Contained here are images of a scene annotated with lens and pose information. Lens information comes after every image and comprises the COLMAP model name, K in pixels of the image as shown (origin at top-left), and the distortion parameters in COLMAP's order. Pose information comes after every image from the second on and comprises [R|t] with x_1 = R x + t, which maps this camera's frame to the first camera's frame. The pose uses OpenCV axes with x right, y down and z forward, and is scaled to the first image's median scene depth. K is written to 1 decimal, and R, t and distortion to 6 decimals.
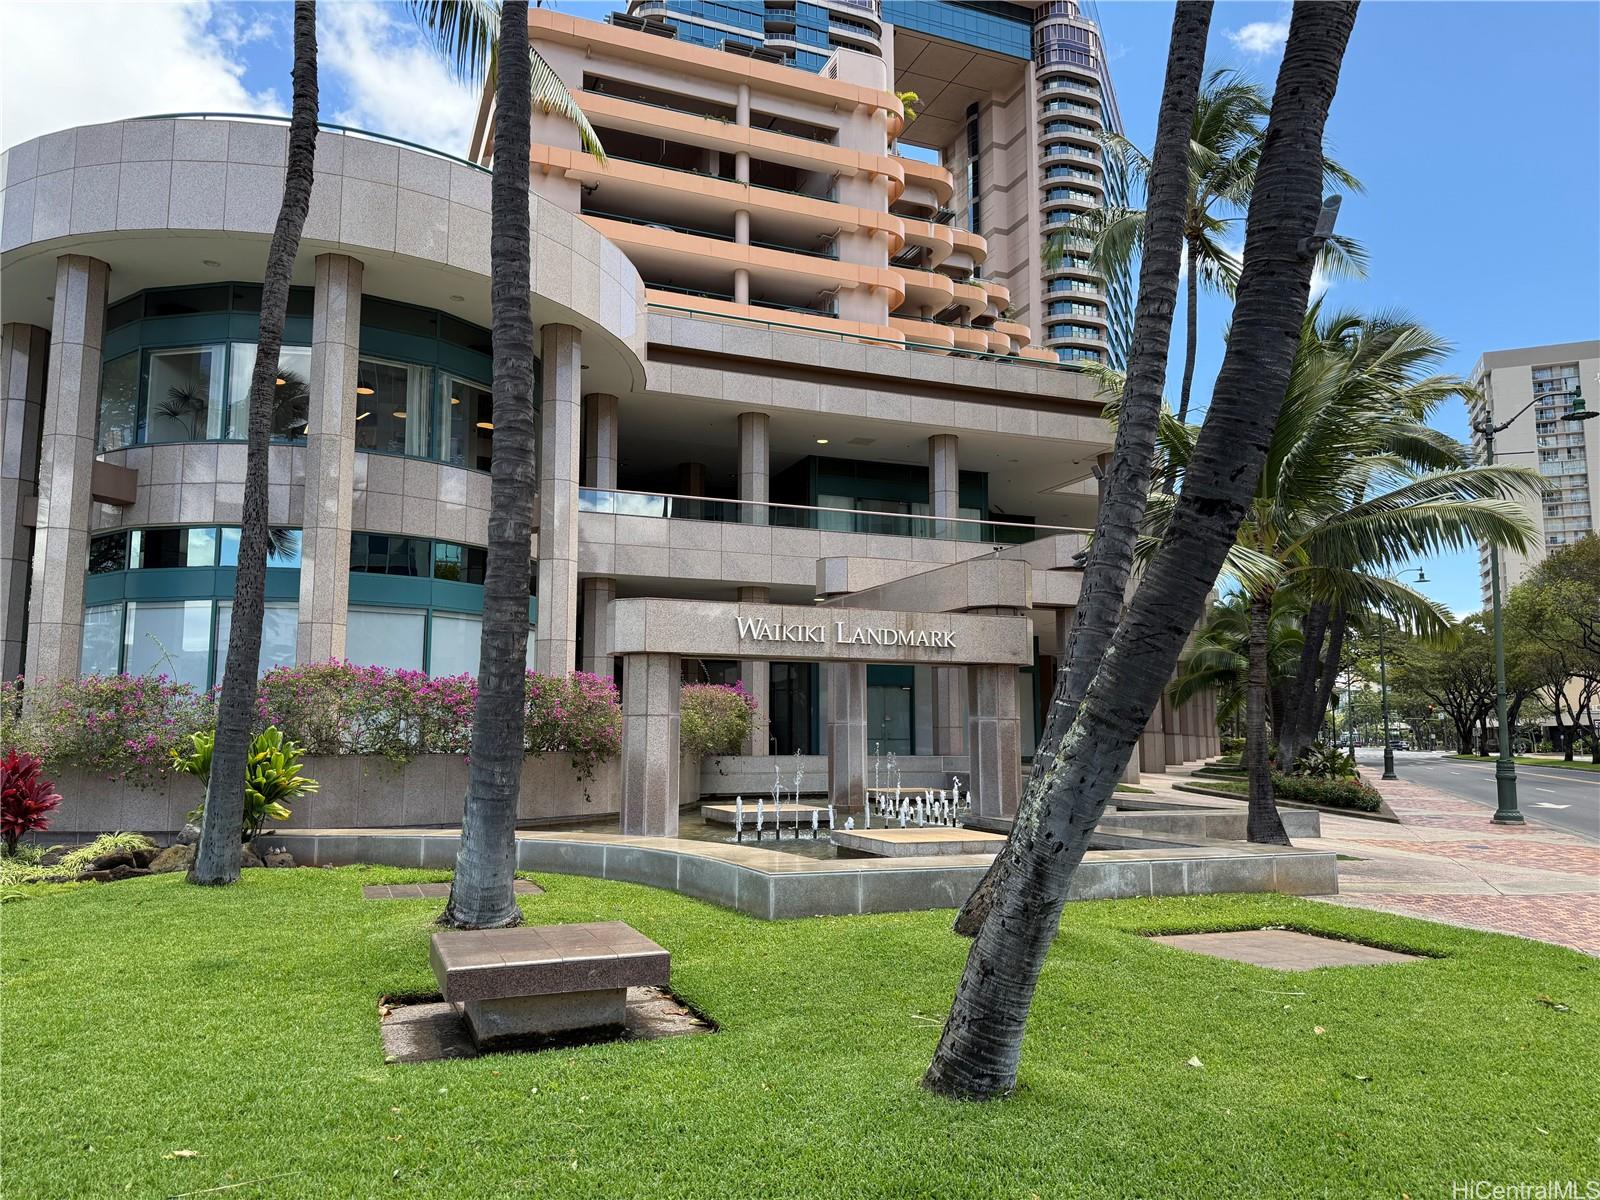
lens RADIAL K [[1110.5, 0, 800.0], [0, 1110.5, 600.0], [0, 0, 1]] dist [0.091223, -0.001282]
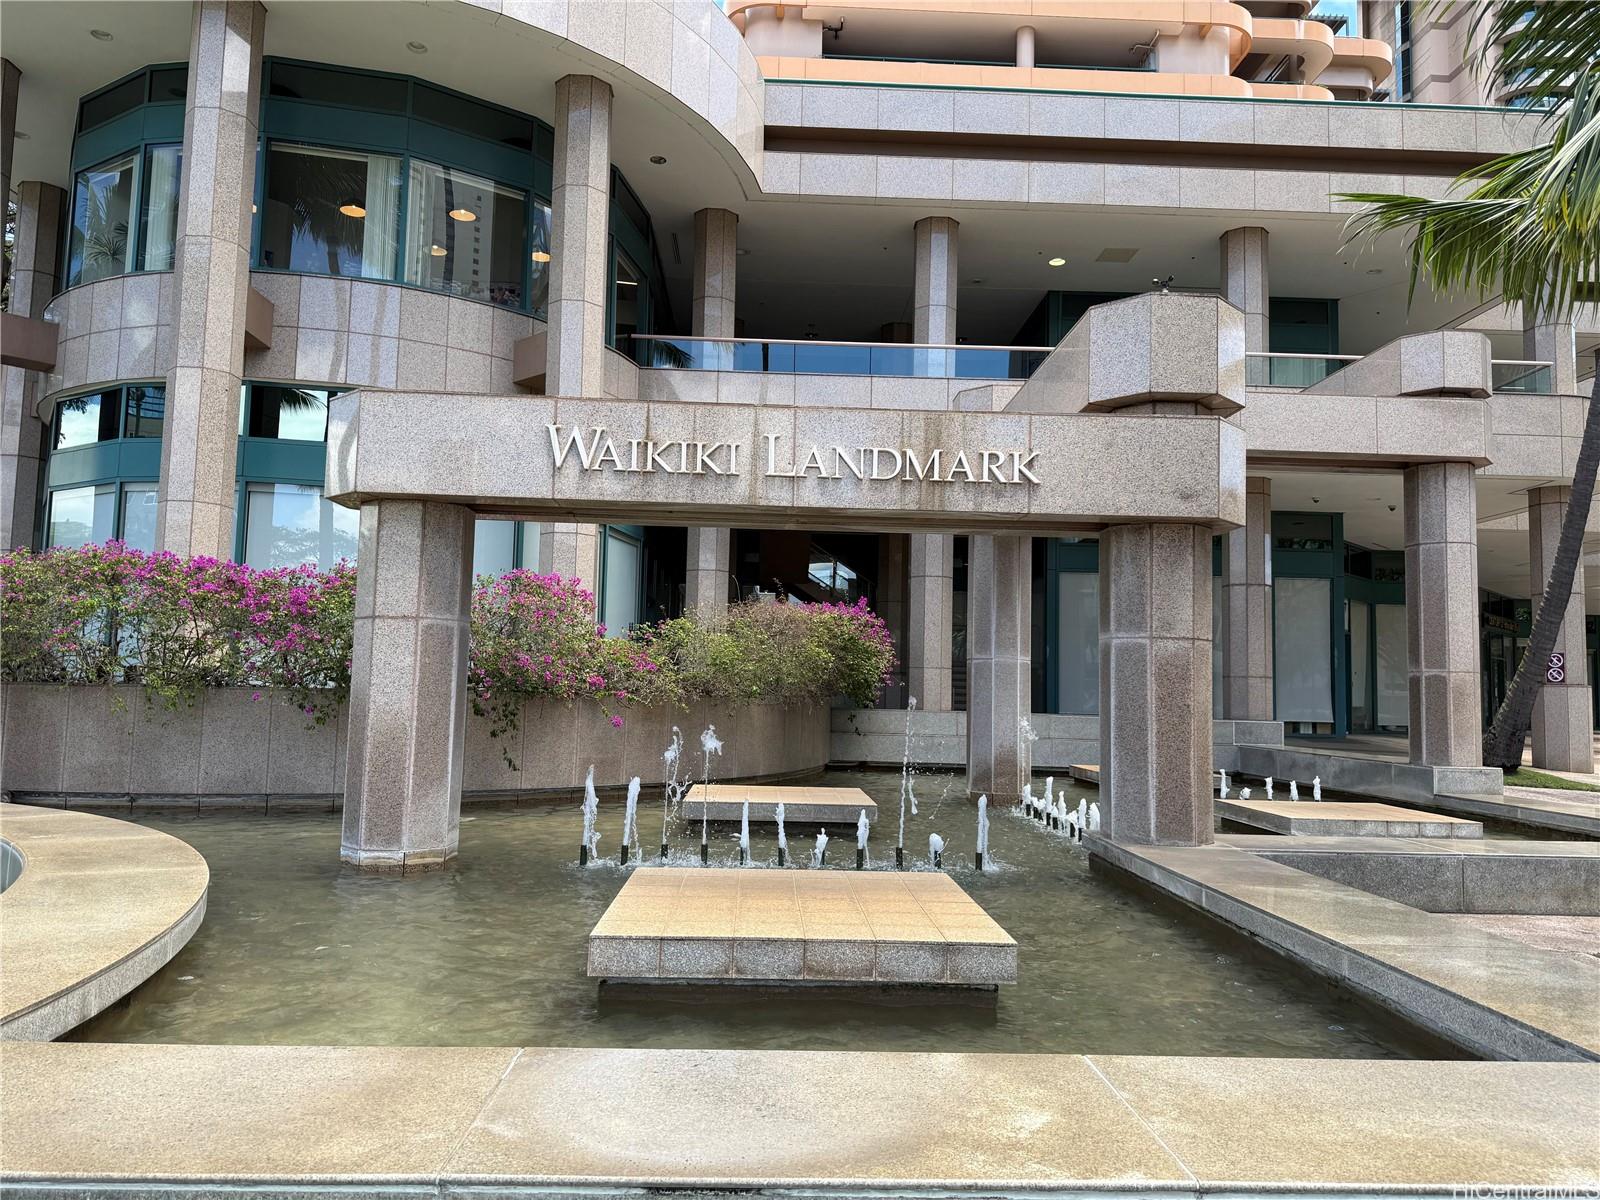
lens RADIAL K [[1131.8, 0, 800.0], [0, 1131.8, 600.0], [0, 0, 1]] dist [0.019309, -0.005504]
pose [[0.940642, -0.006808, -0.339333, 0.184096], [0.020988, 0.999052, 0.038133, 0.063637], [0.338751, -0.042991, 0.939893, 0.458129]]
